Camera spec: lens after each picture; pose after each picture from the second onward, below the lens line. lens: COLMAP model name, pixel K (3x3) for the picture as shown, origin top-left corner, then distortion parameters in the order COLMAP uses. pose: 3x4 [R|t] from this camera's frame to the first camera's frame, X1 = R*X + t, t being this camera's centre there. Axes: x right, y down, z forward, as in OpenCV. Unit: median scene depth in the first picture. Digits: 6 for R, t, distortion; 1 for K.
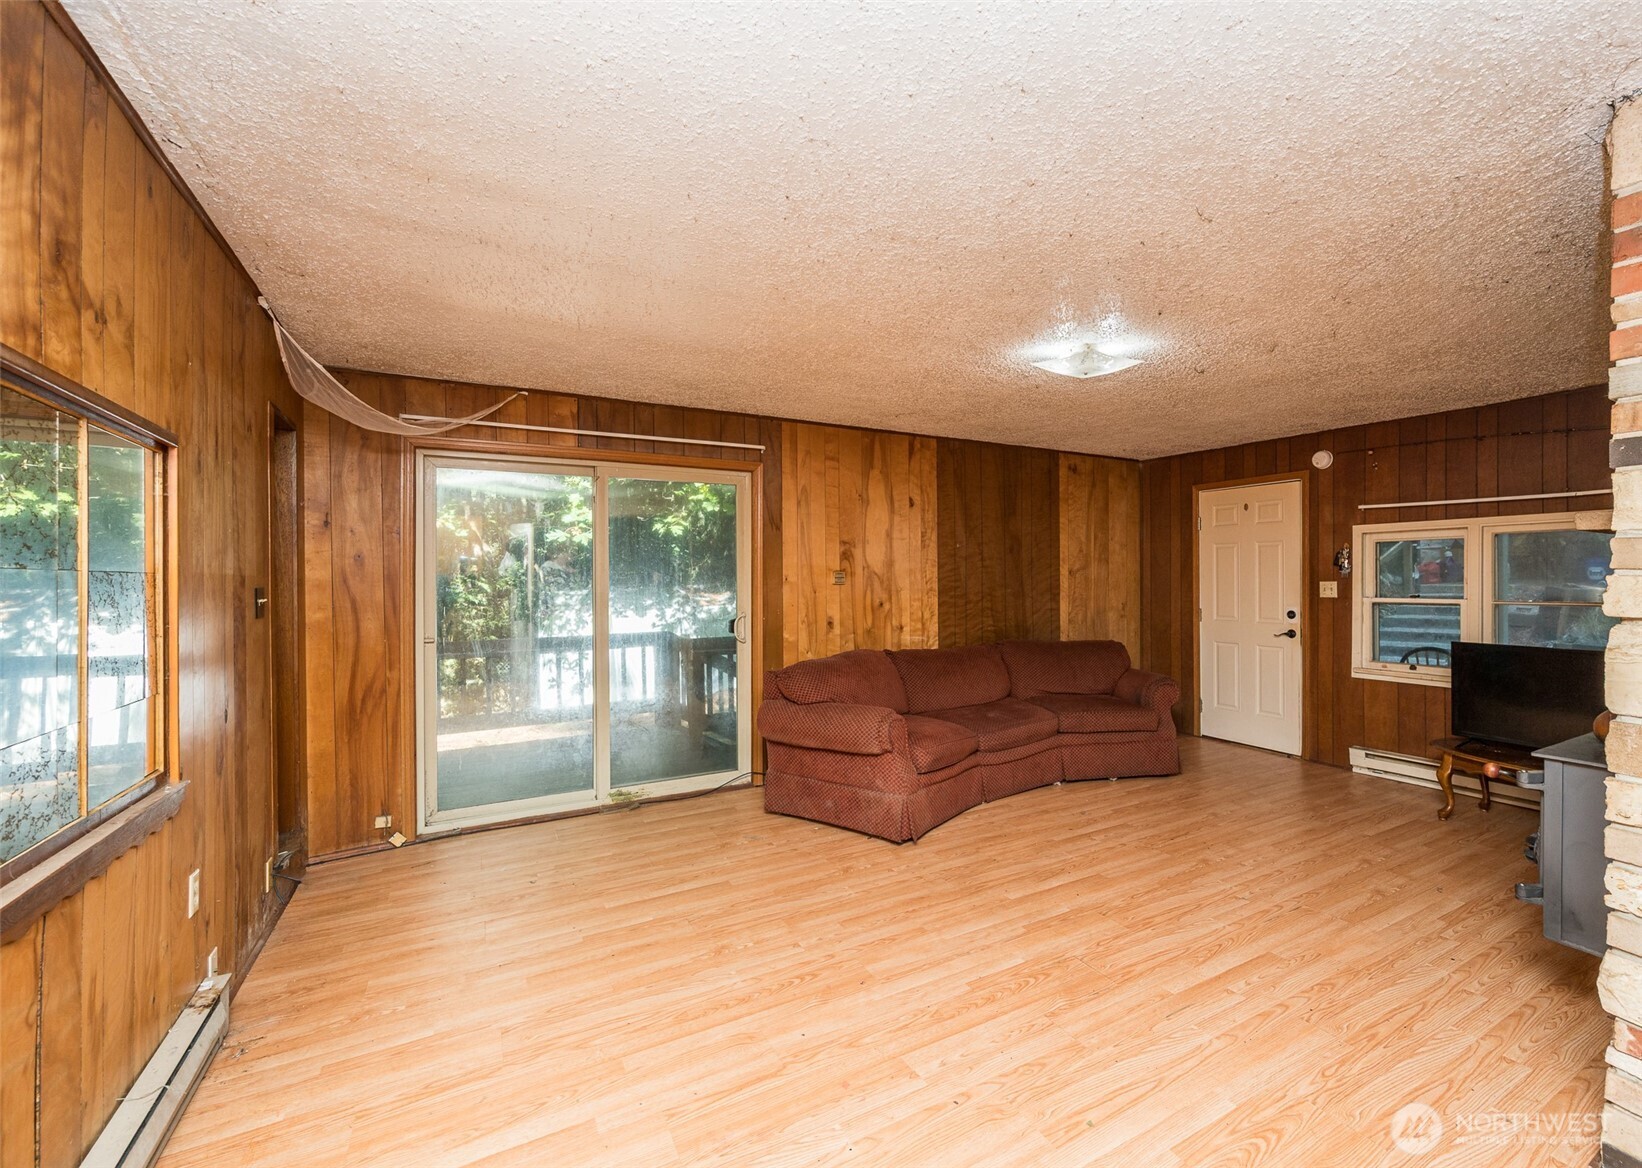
lens RADIAL K [[705.5, 0, 884.5], [0, 705.5, 575.8], [0, 0, 1]] dist [-0.003208, -0.000343]
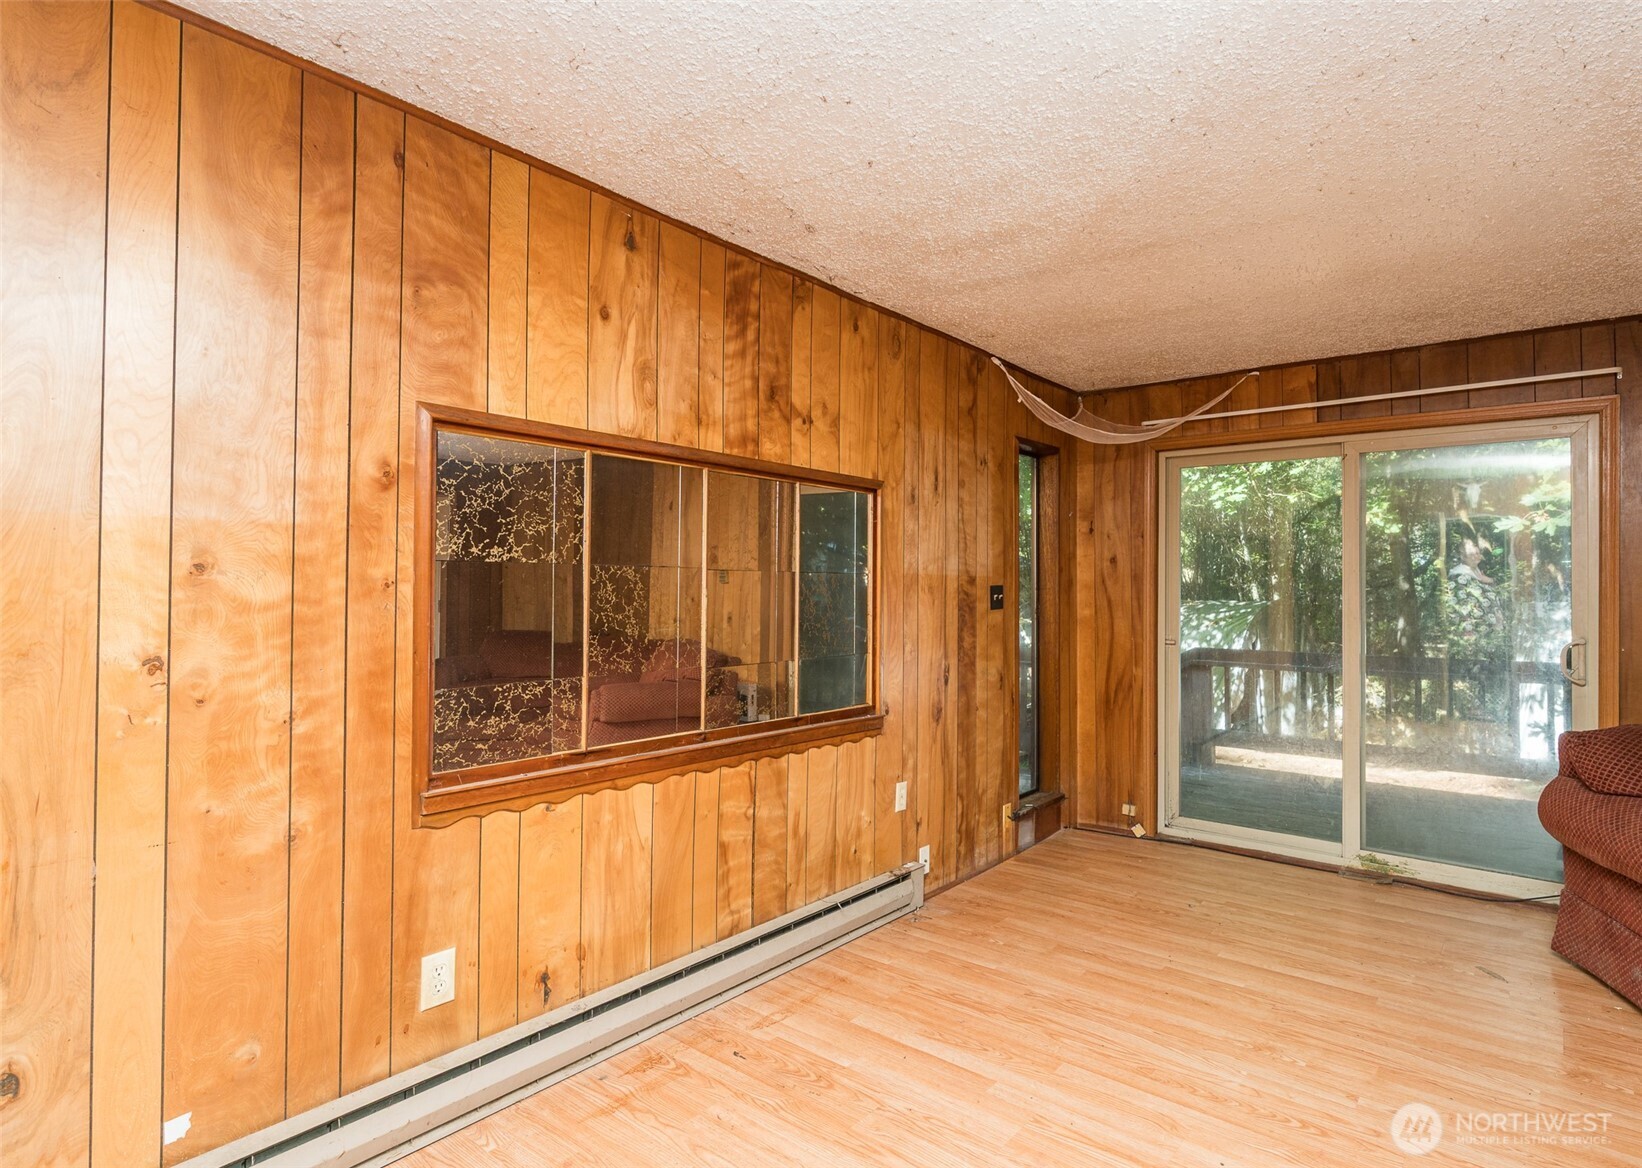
lens RADIAL K [[873.5, 0, 880.8], [0, 873.5, 570.5], [0, 0, 1]] dist [-0.000126, -0.000357]
pose [[0.375687, -0.003956, -0.926738, 0.353440], [-0.005596, 0.999963, -0.006537, 0.000776], [0.926730, 0.007642, 0.375651, 0.153789]]
